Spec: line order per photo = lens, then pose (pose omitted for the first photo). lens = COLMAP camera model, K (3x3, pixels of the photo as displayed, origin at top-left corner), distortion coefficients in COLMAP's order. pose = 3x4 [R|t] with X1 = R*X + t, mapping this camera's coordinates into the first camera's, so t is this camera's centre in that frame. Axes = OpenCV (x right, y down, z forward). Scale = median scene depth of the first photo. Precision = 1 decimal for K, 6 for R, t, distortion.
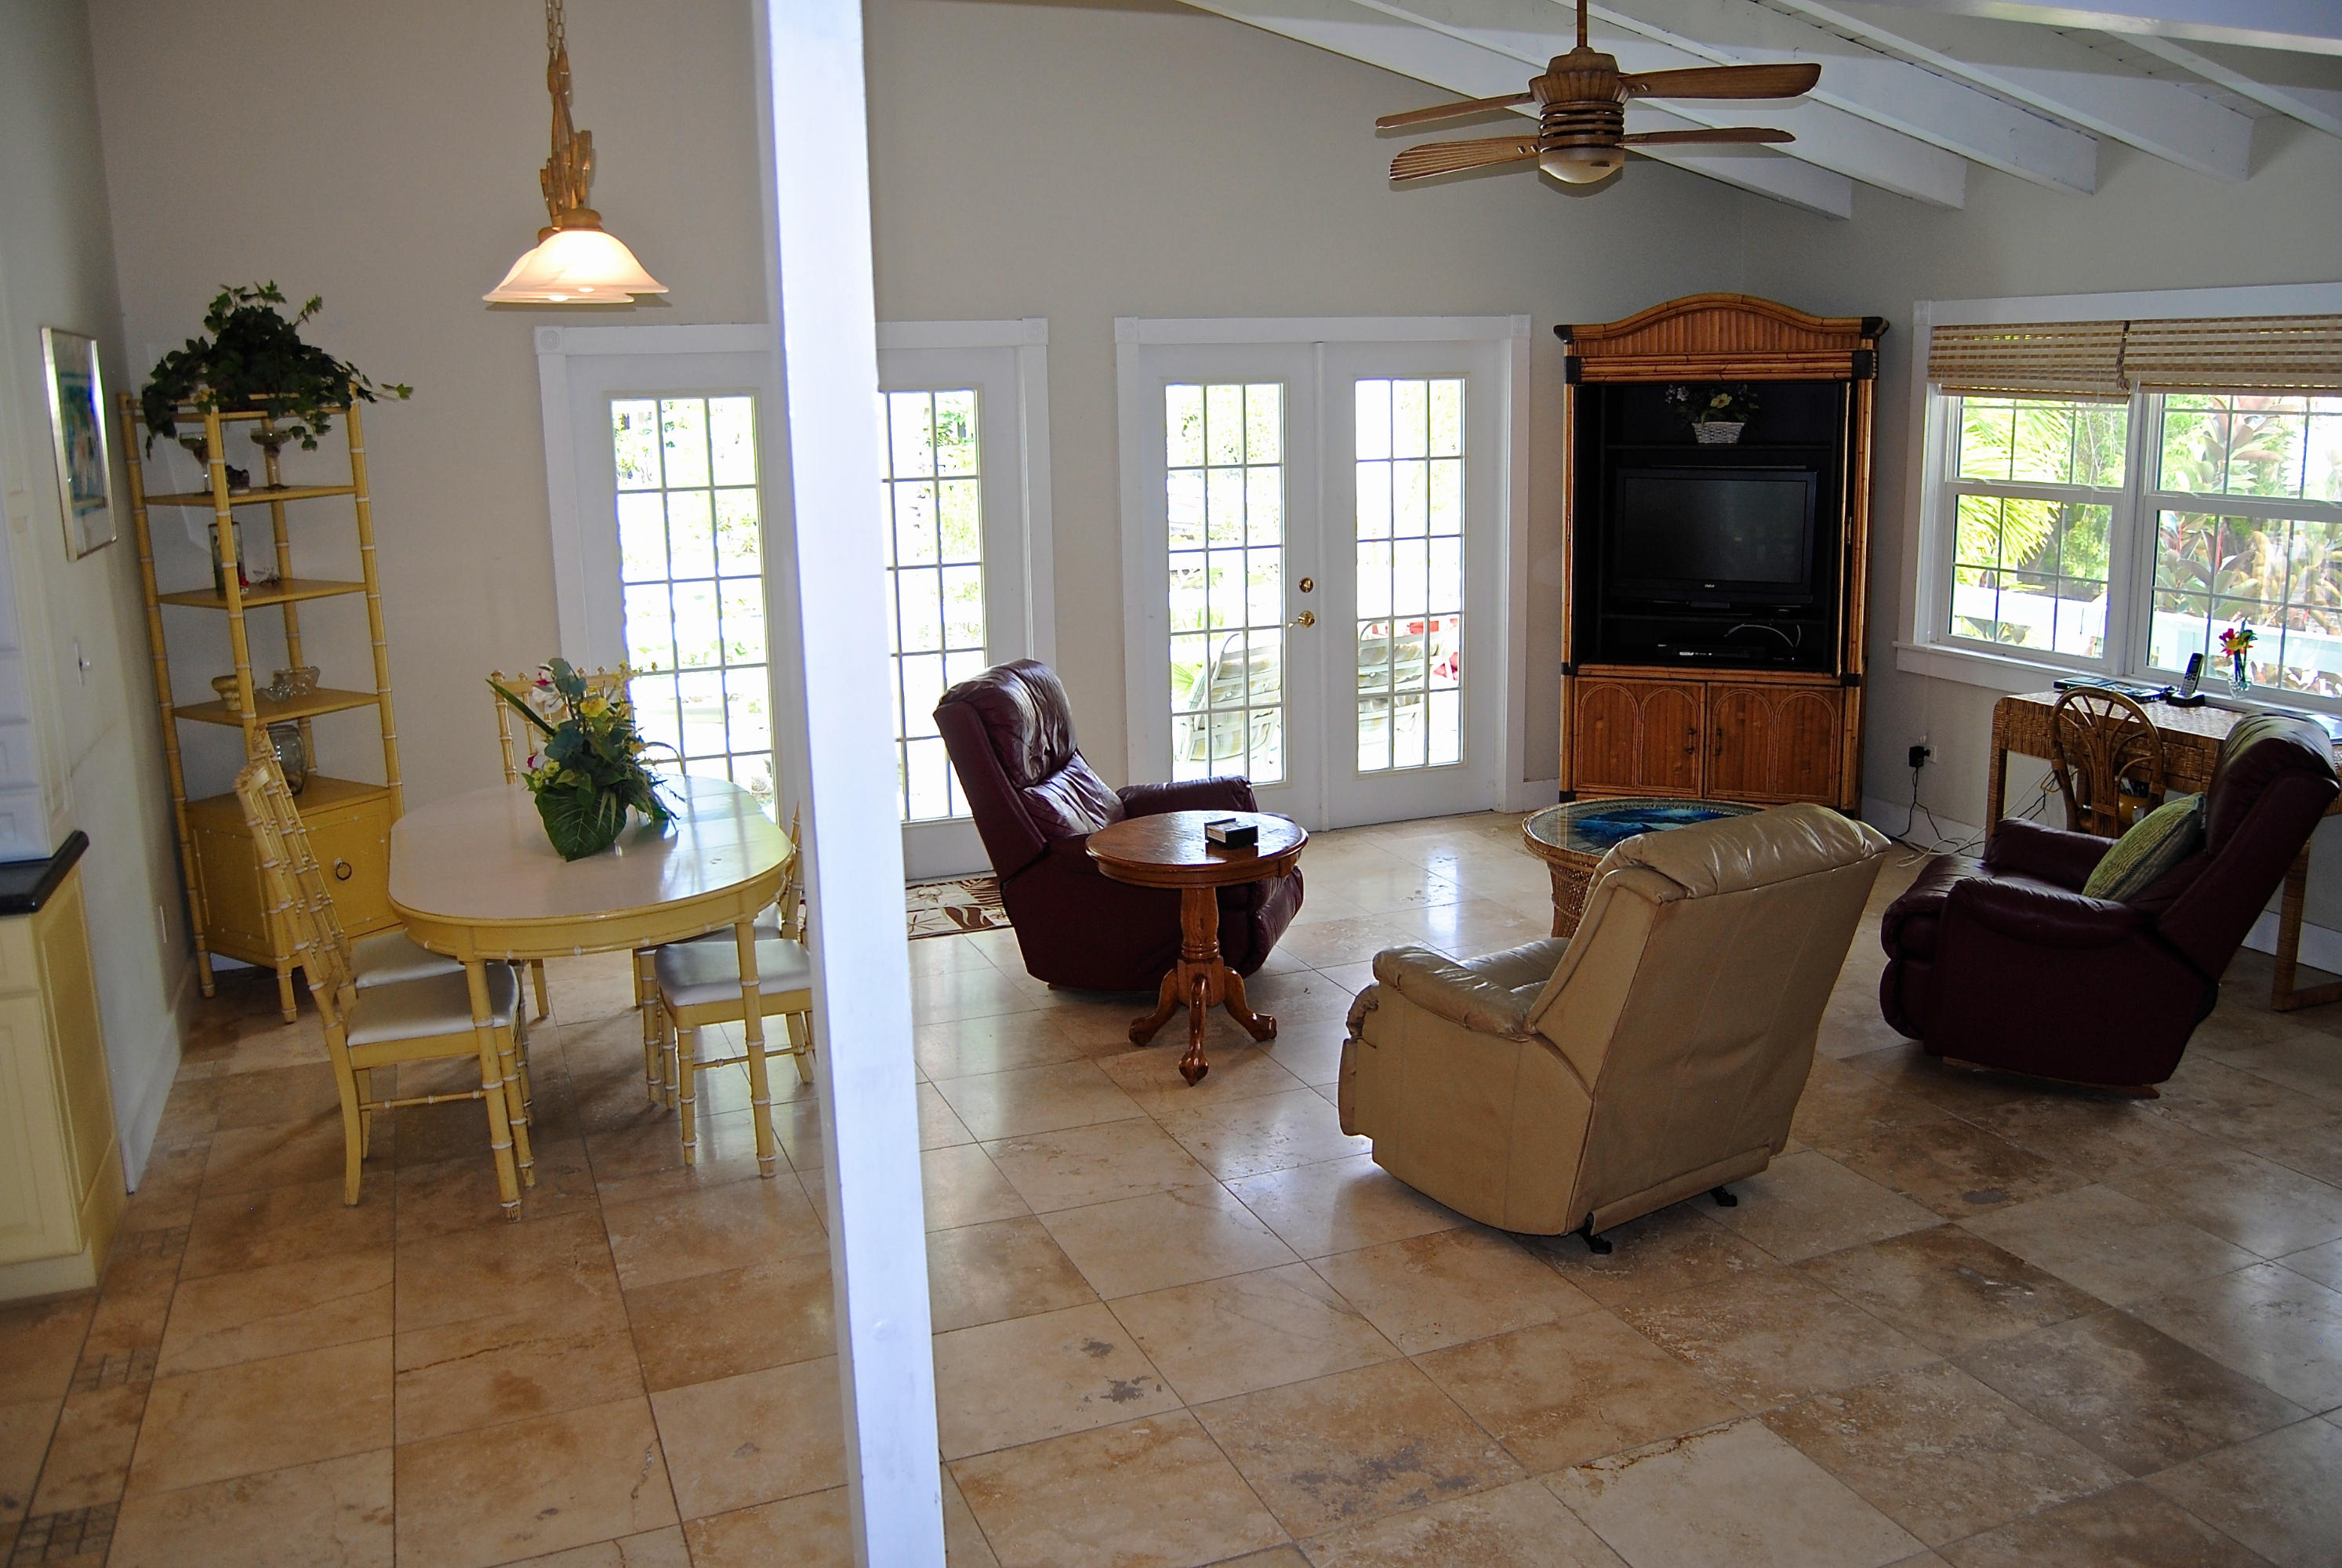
lens RADIAL K [[1825.4, 0, 1171.0], [0, 1825.4, 784.0], [0, 0, 1]] dist [-0.103343, 0.067166]
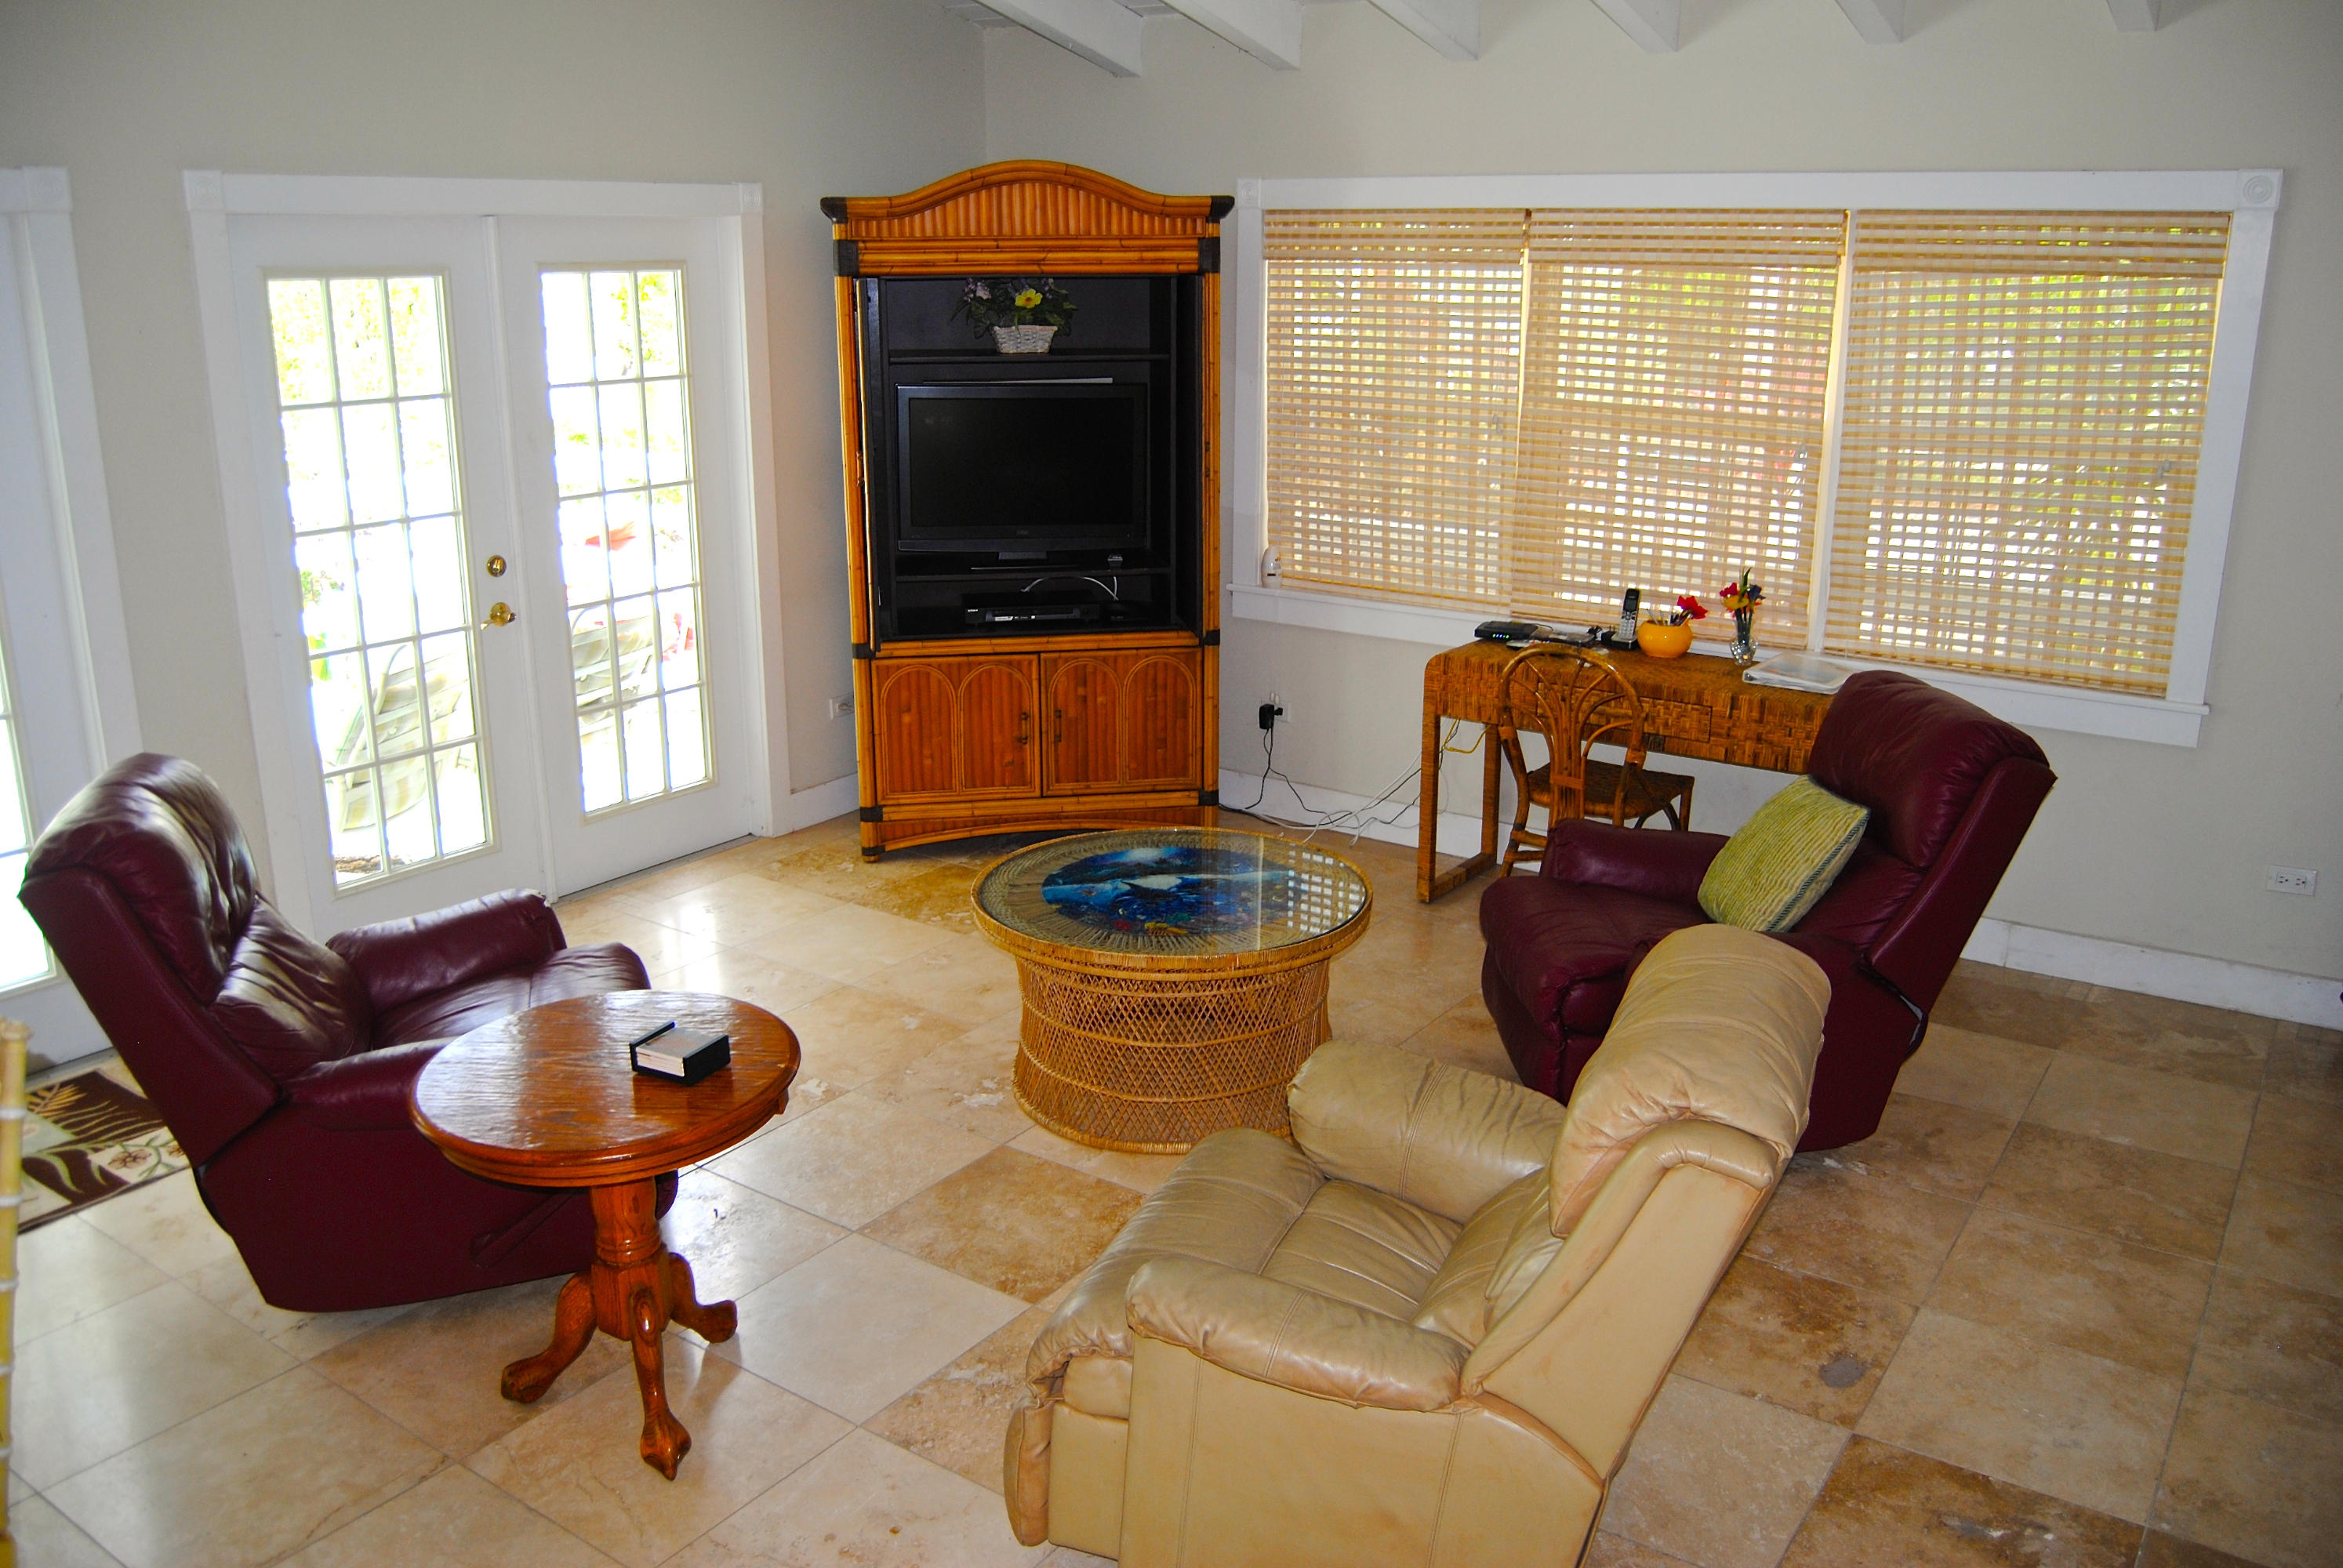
lens RADIAL K [[1826.1, 0, 1171.5], [0, 1826.1, 784.0], [0, 0, 1]] dist [-0.103343, 0.067166]
pose [[0.840831, -0.128844, 0.525741, -0.087968], [0.098538, 0.991463, 0.085385, -0.063436], [-0.532254, -0.019989, 0.846349, 0.289370]]
